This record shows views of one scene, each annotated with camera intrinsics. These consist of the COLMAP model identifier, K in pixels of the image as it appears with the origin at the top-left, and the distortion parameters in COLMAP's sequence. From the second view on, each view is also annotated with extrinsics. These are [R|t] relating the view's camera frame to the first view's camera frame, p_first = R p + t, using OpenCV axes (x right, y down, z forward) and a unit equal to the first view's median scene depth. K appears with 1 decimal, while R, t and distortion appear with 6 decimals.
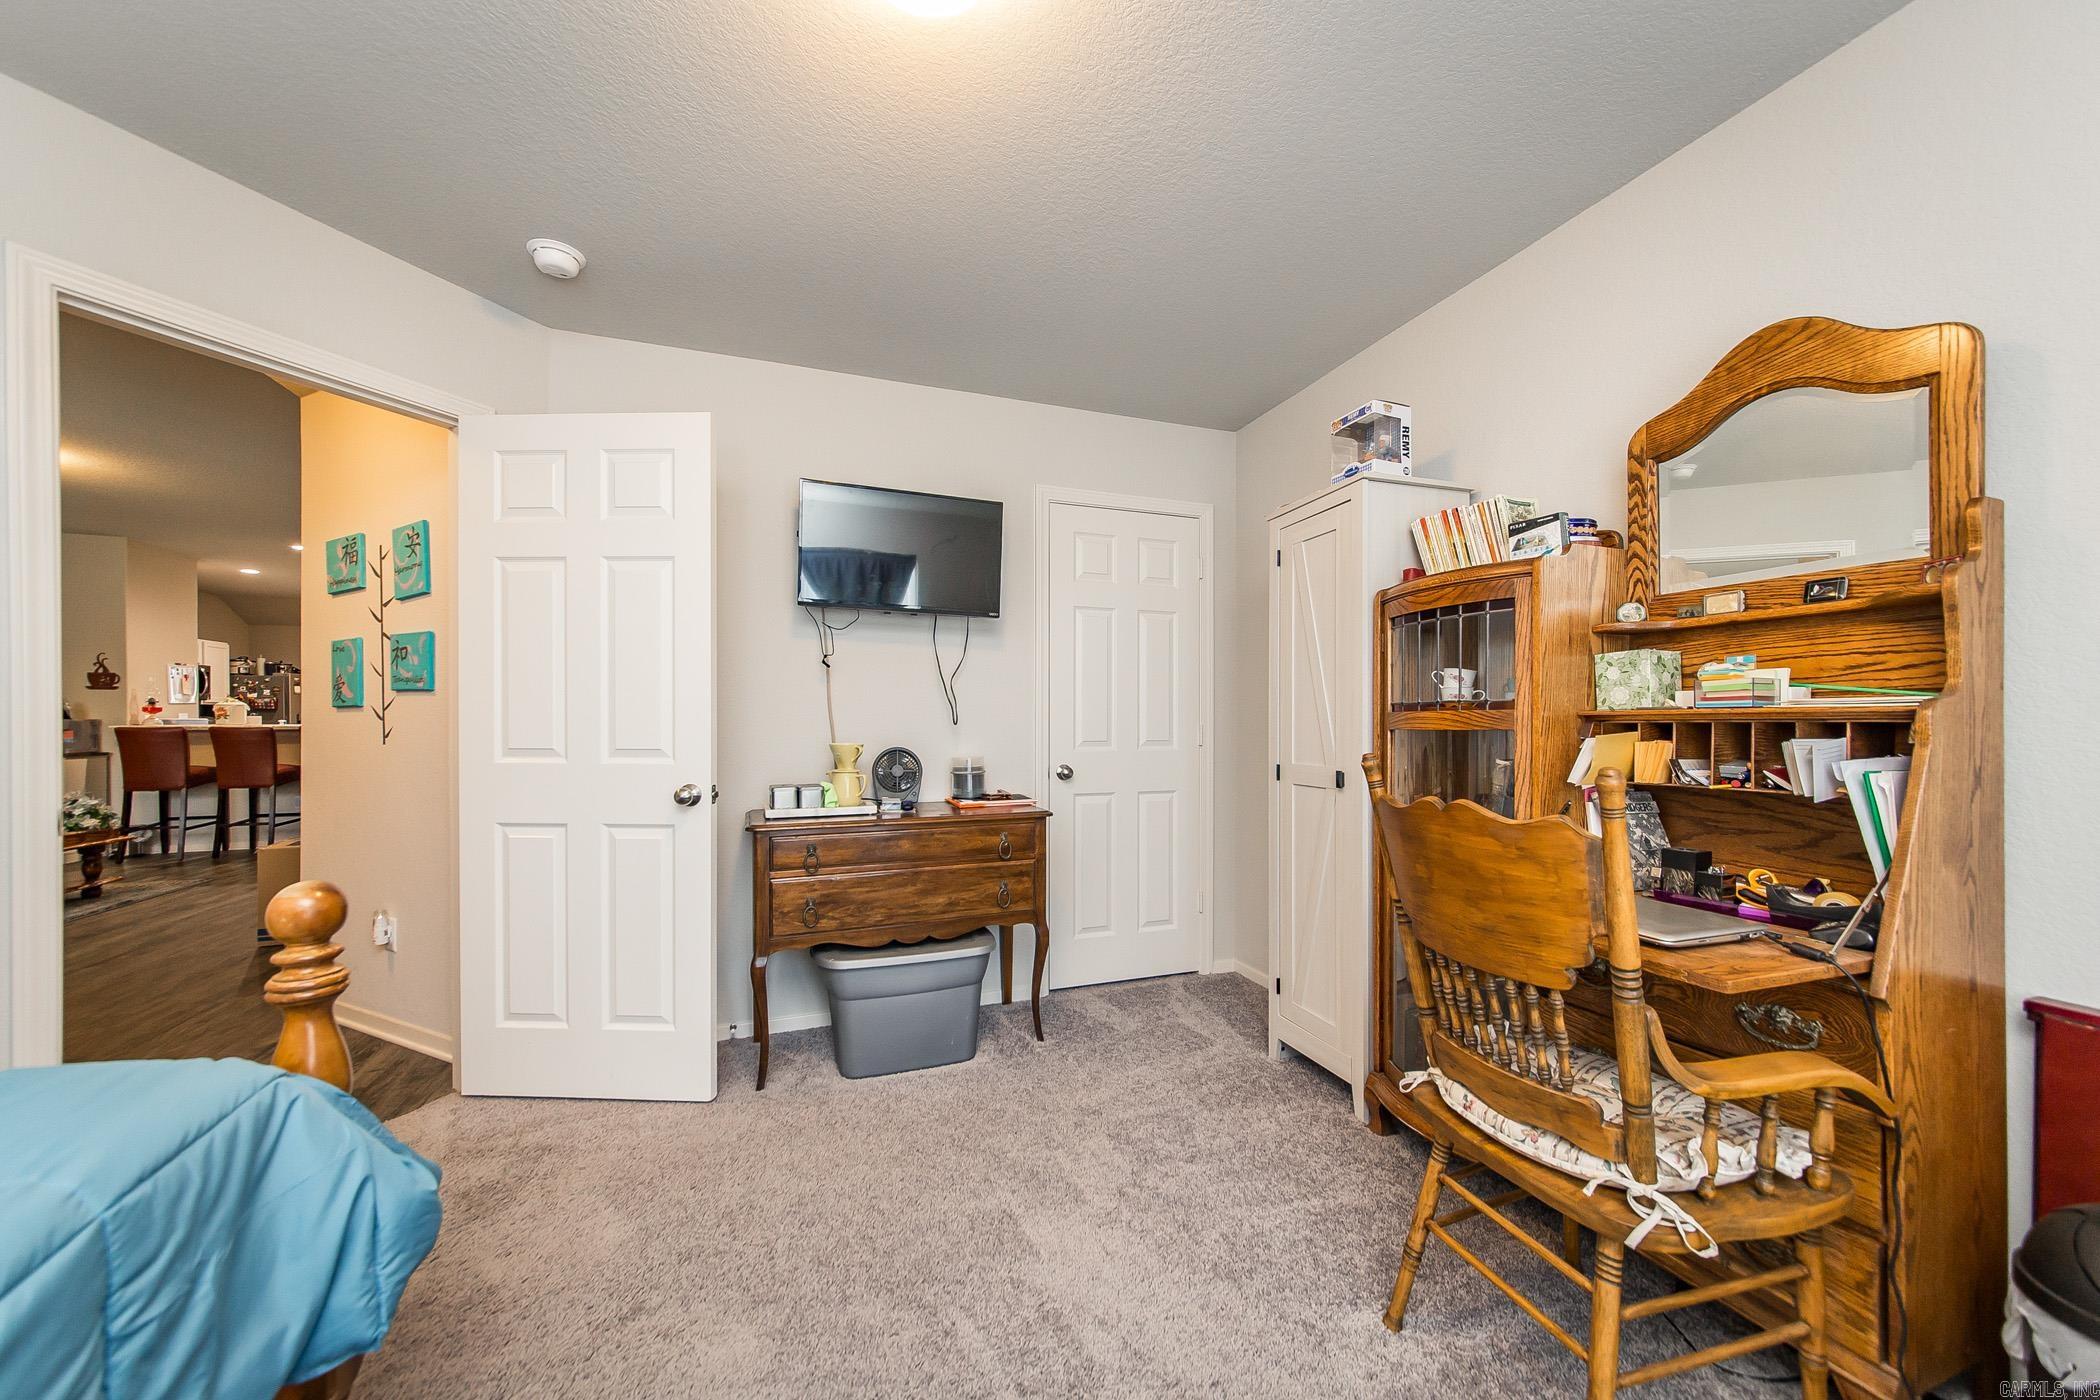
lens RADIAL K [[717.0, 0, 1019.6], [0, 717.0, 724.7], [0, 0, 1]] dist [0.000275, 0.000080]
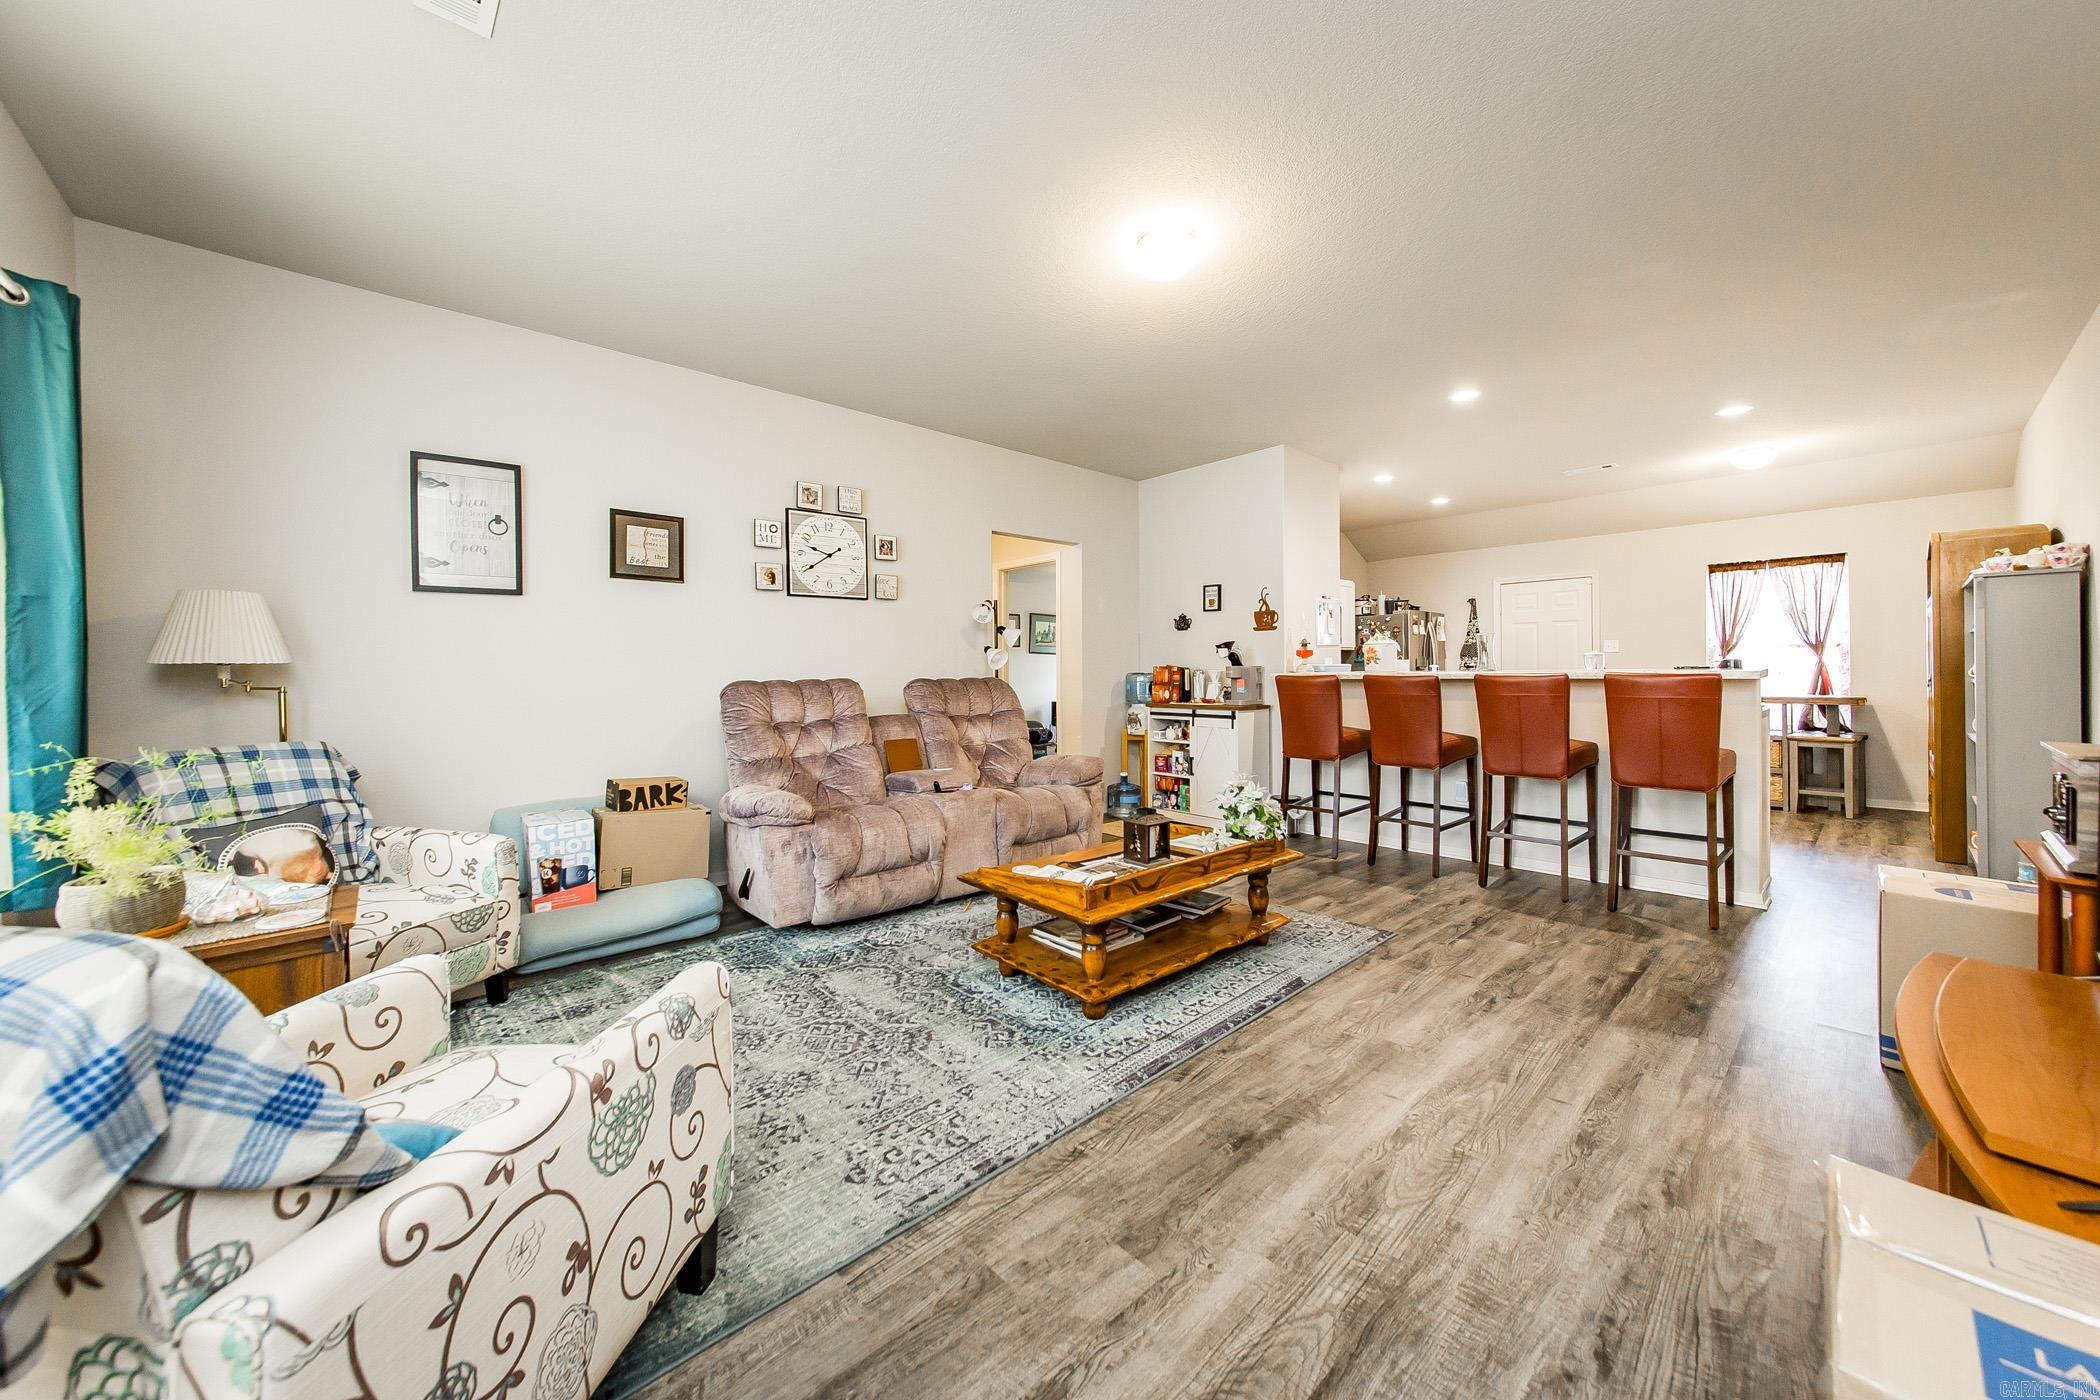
lens RADIAL K [[740.2, 0, 1045.8], [0, 740.2, 673.3], [0, 0, 1]] dist [-0.000079, 0.000051]
pose [[0.370621, 0.000279, -0.928784, -0.546187], [0.001668, 0.999998, 0.000966, 0.000087], [0.928783, -0.001907, 0.370620, 0.422817]]
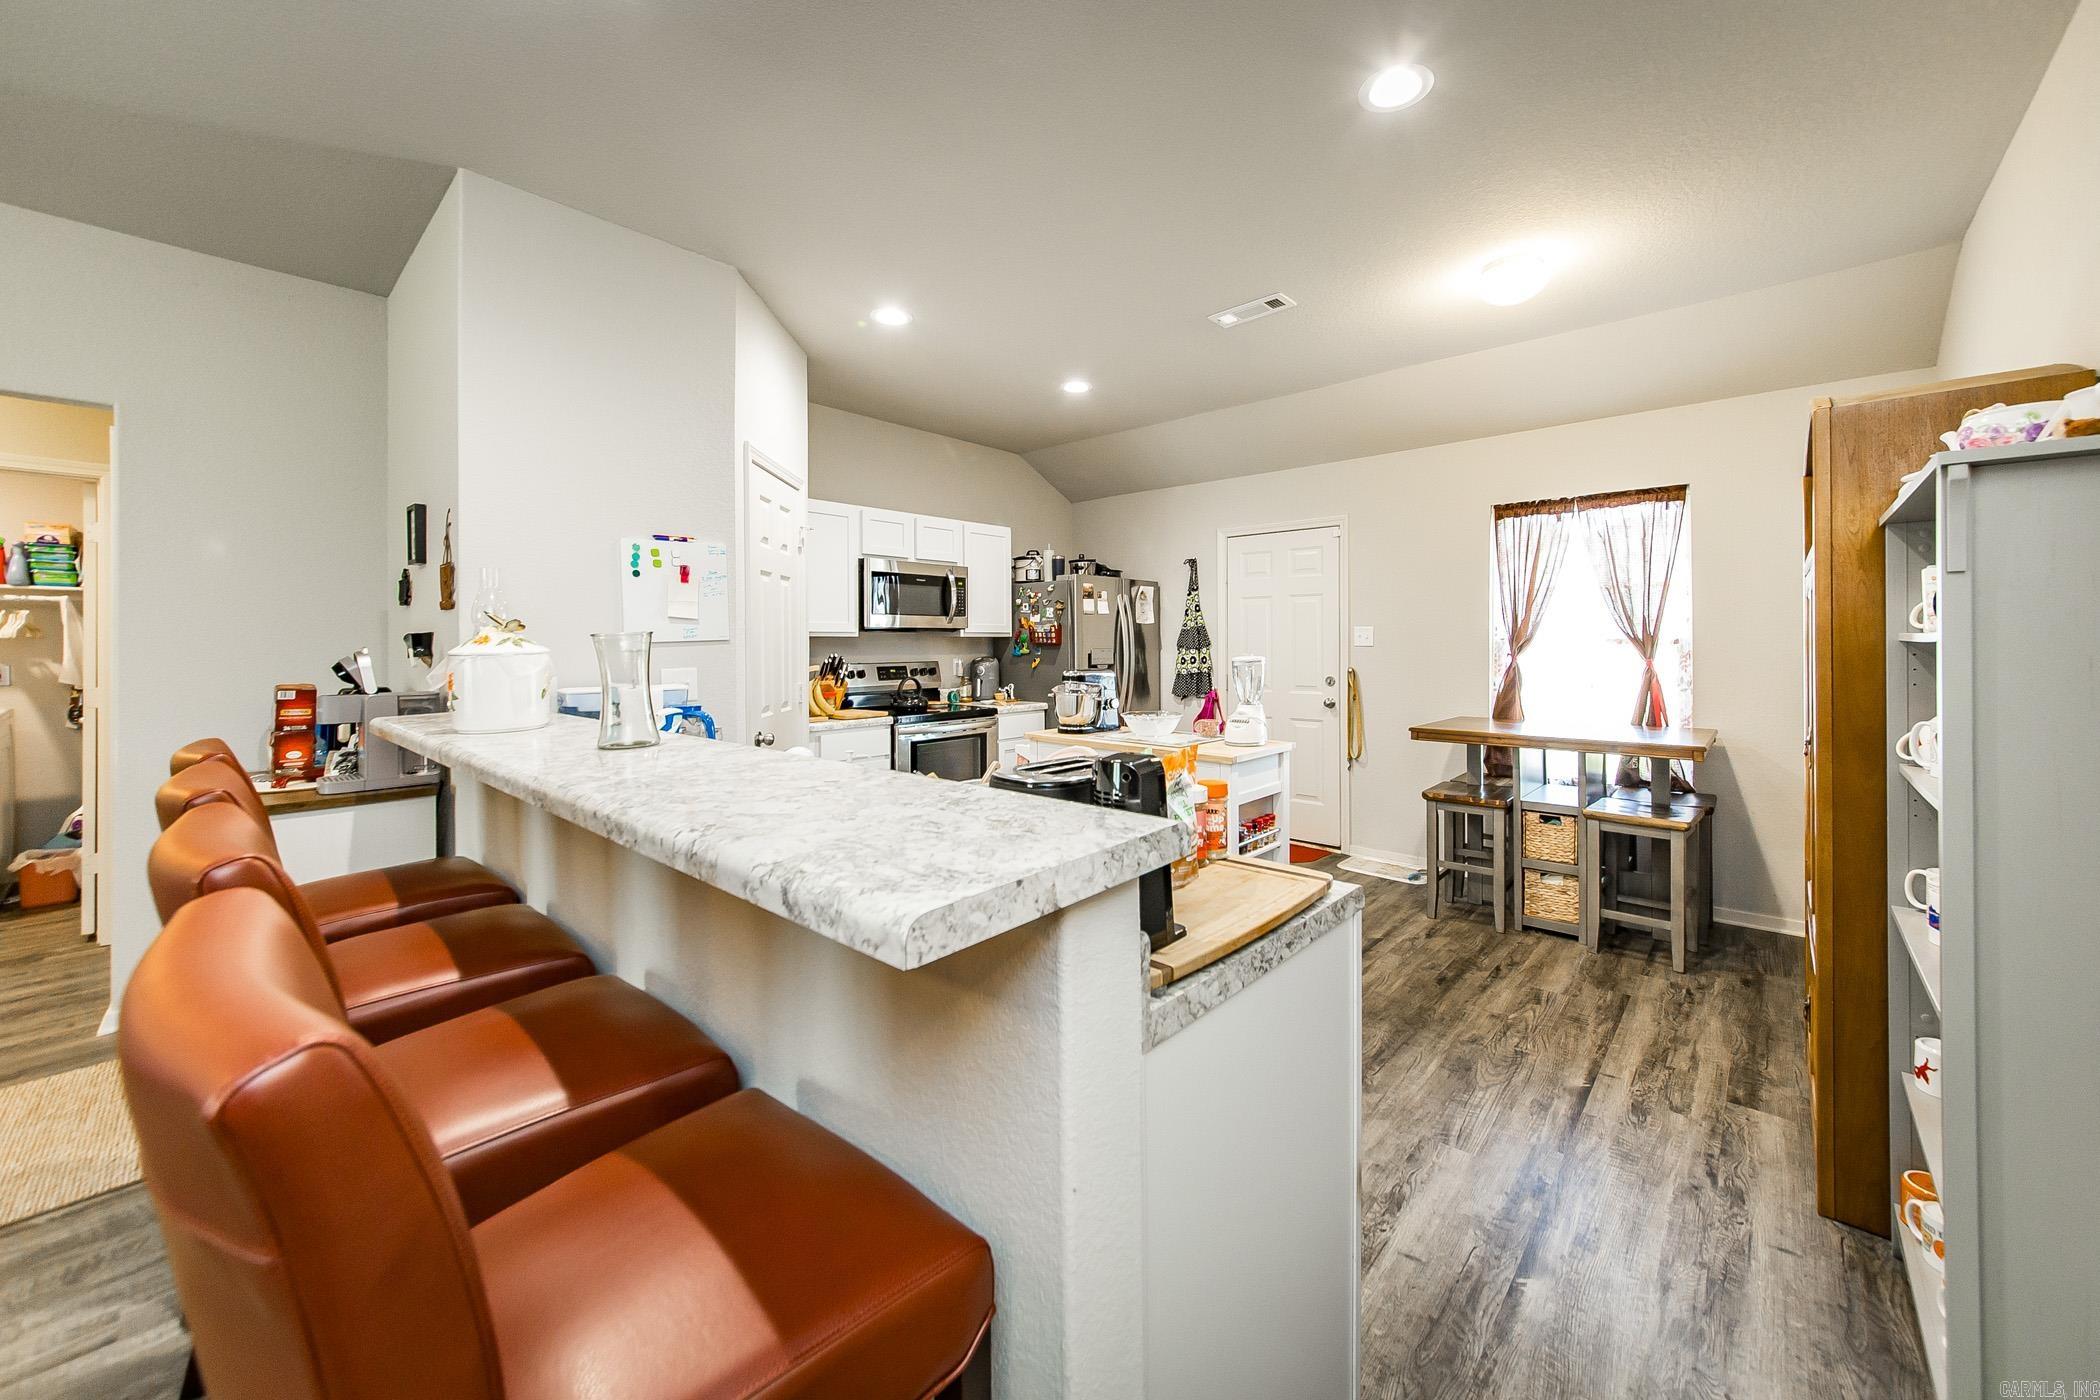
lens RADIAL K [[781.3, 0, 1092.1], [0, 781.3, 647.1], [0, 0, 1]] dist [0.005923, -0.000007]
pose [[0.487428, 0.006139, -0.873141, -0.757436], [-0.002326, 0.999981, 0.005732, -0.032979], [0.873160, -0.000764, 0.487433, 1.069740]]
